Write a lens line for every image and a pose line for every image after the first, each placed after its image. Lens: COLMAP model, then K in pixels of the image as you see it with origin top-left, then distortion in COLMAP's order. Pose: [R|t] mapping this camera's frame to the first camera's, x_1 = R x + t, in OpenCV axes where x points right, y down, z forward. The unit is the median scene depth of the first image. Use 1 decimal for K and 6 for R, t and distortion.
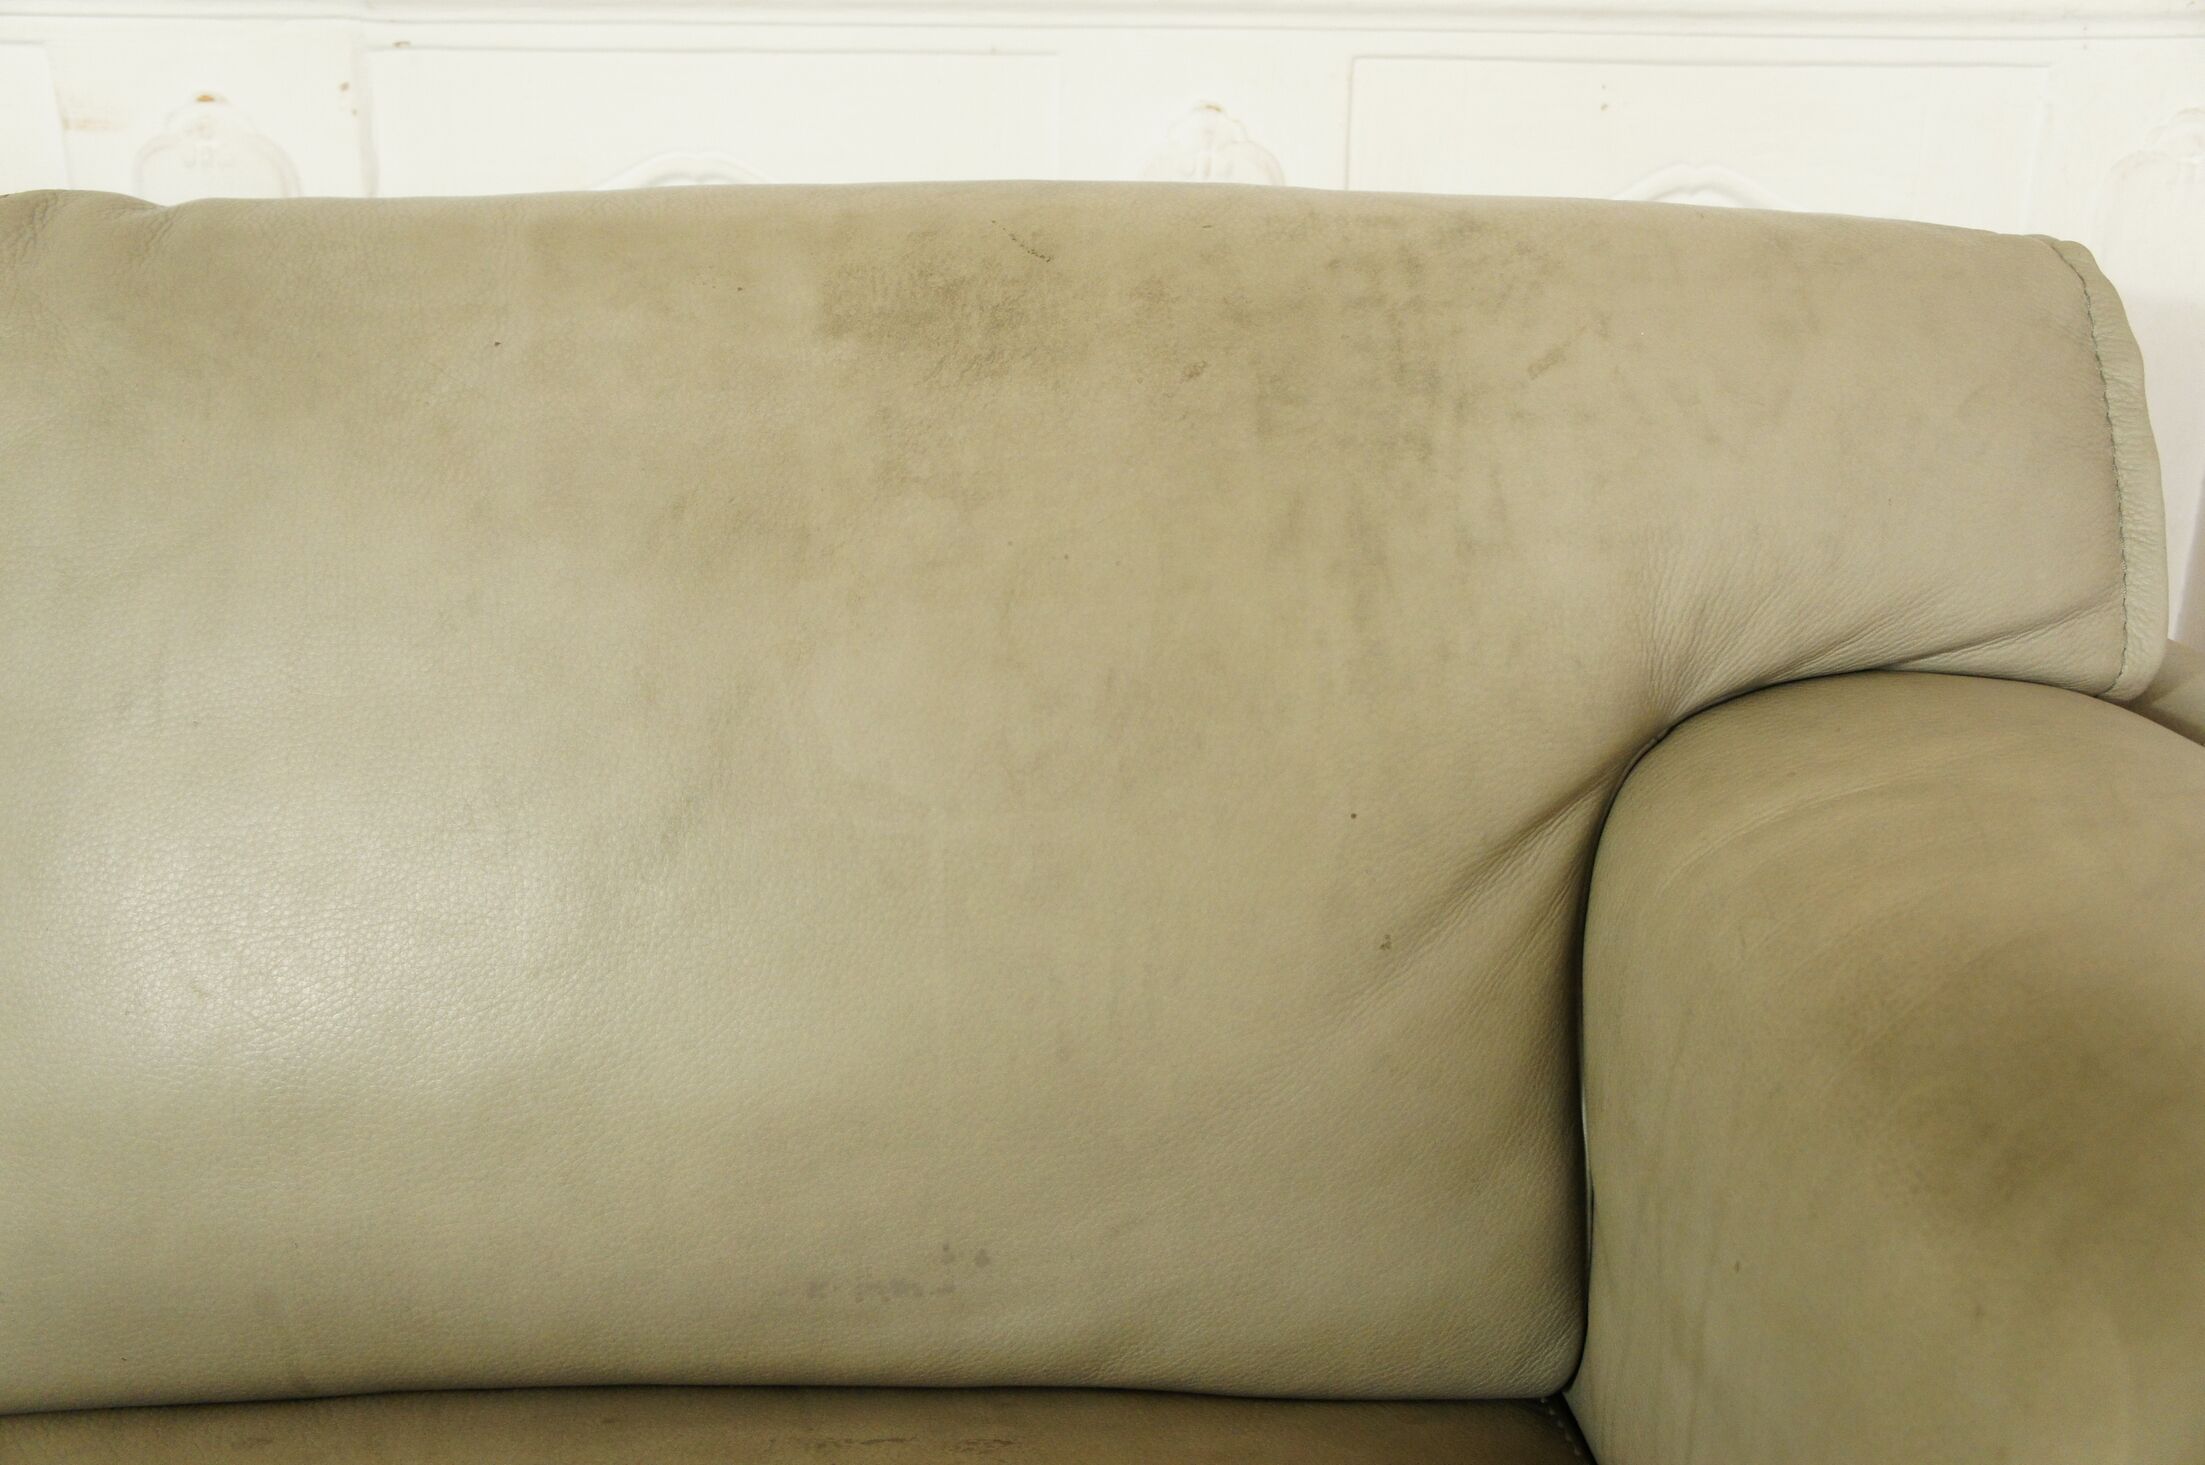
lens RADIAL K [[2105.4, 0, 1105.3], [0, 2105.4, 733.8], [0, 0, 1]] dist [0.013921, 0.000000]
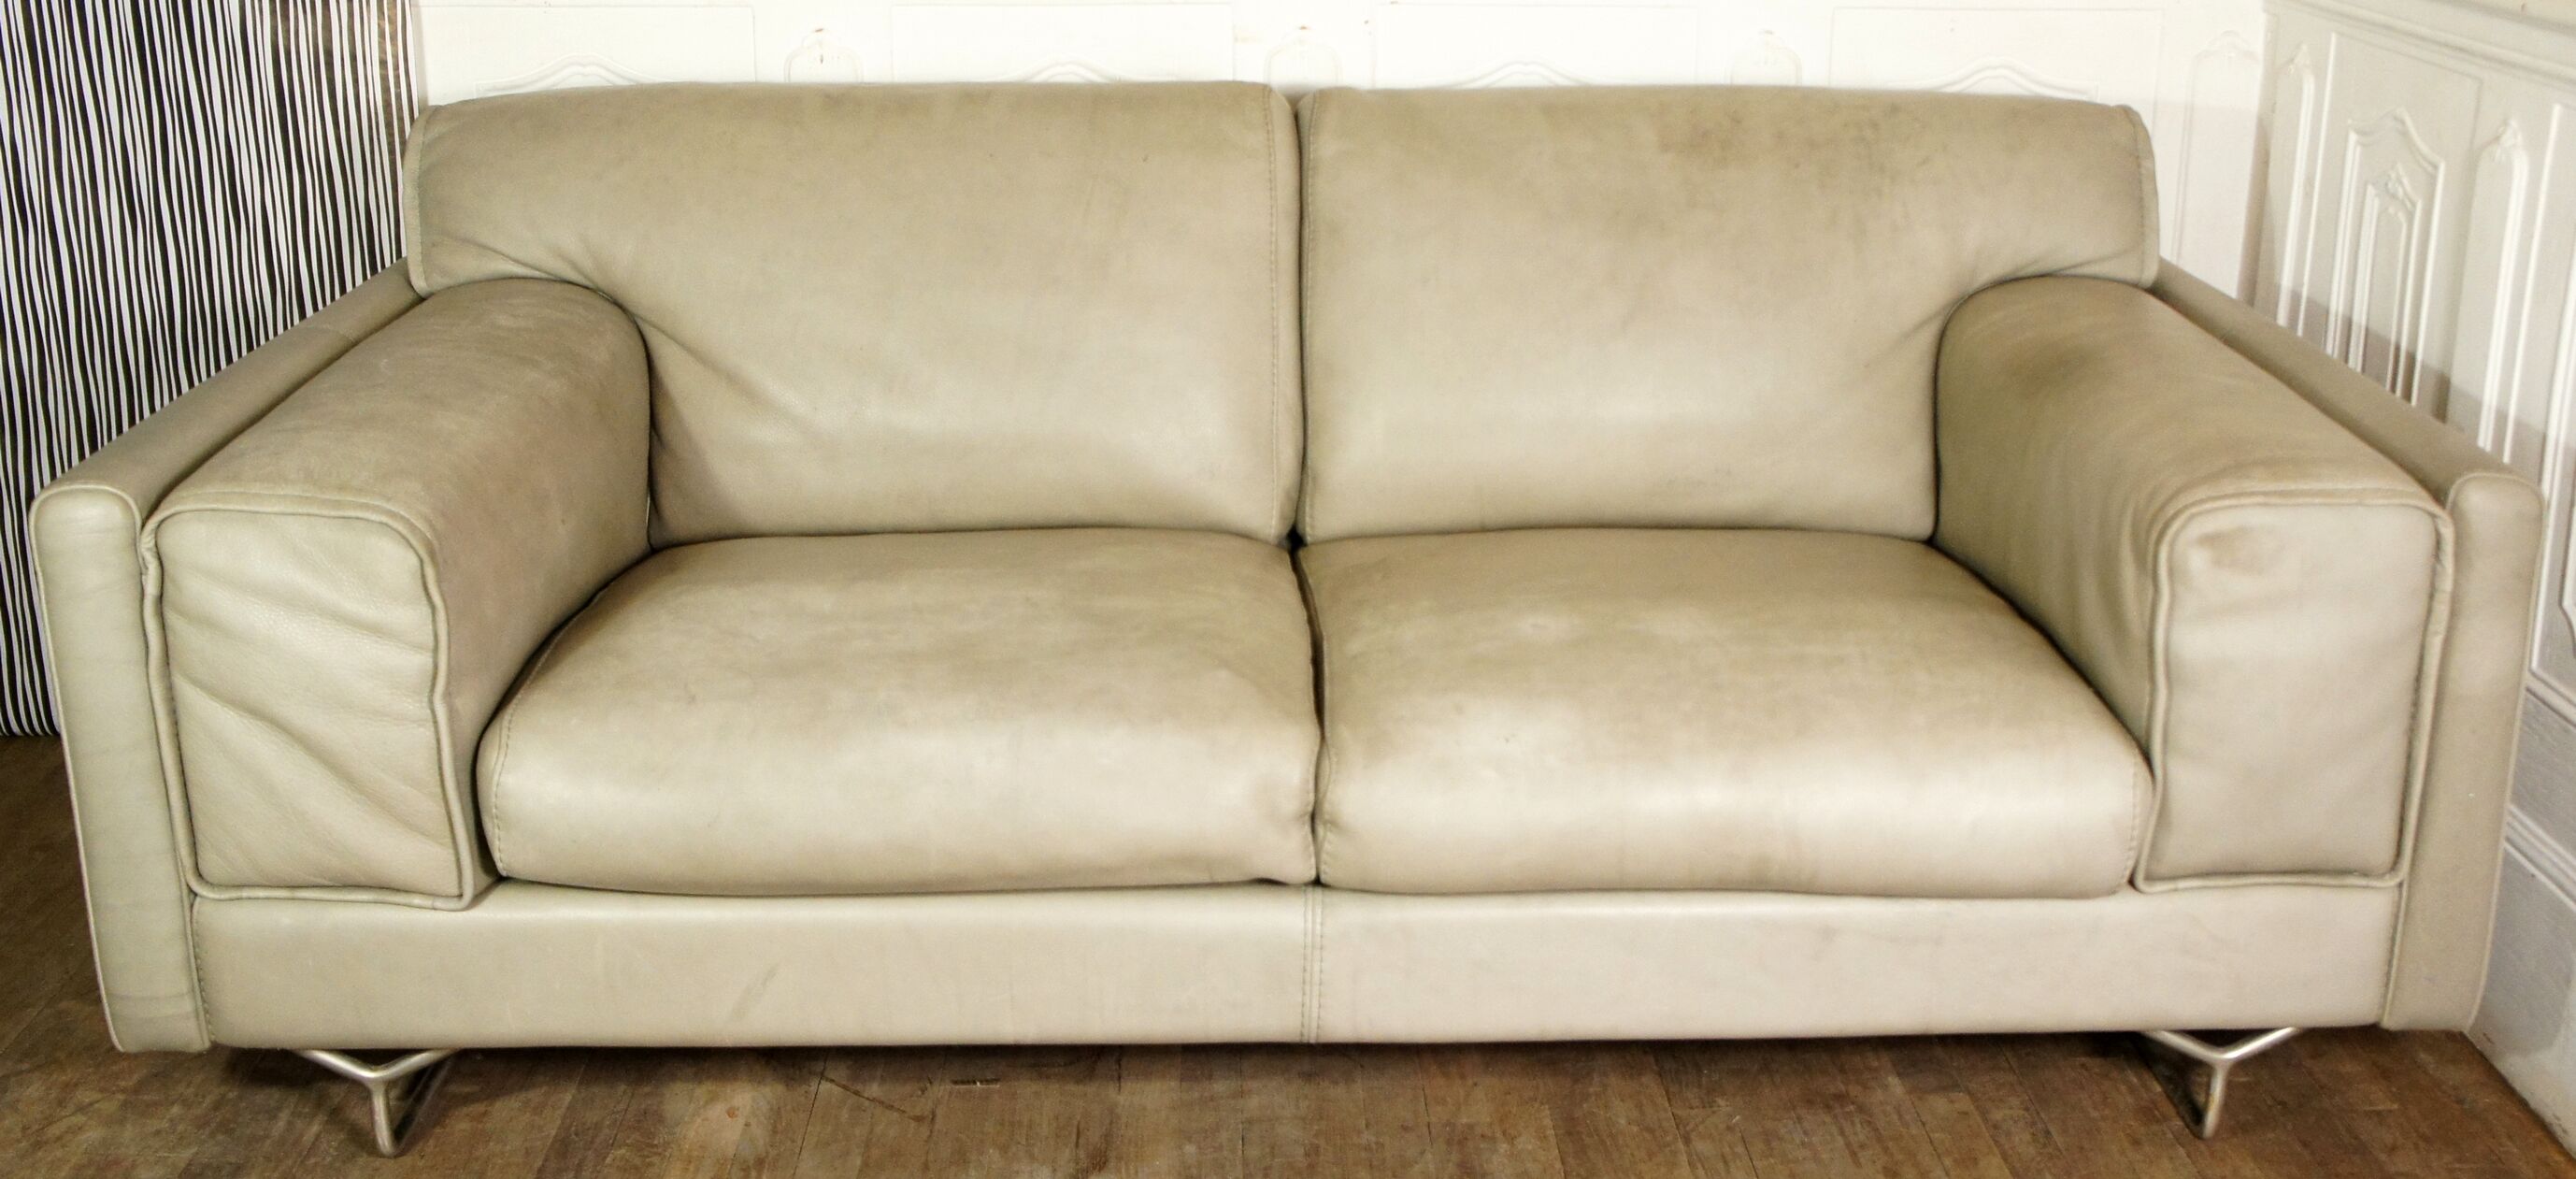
lens RADIAL K [[2900.4, 0, 1280.9], [0, 2900.4, 584.0], [0, 0, 1]] dist [-0.031819, 0.000000]
pose [[0.999991, -0.001026, -0.004169, -0.612499], [0.001084, 0.999903, 0.013918, 0.321328], [0.004155, -0.013922, 0.999894, -2.780618]]
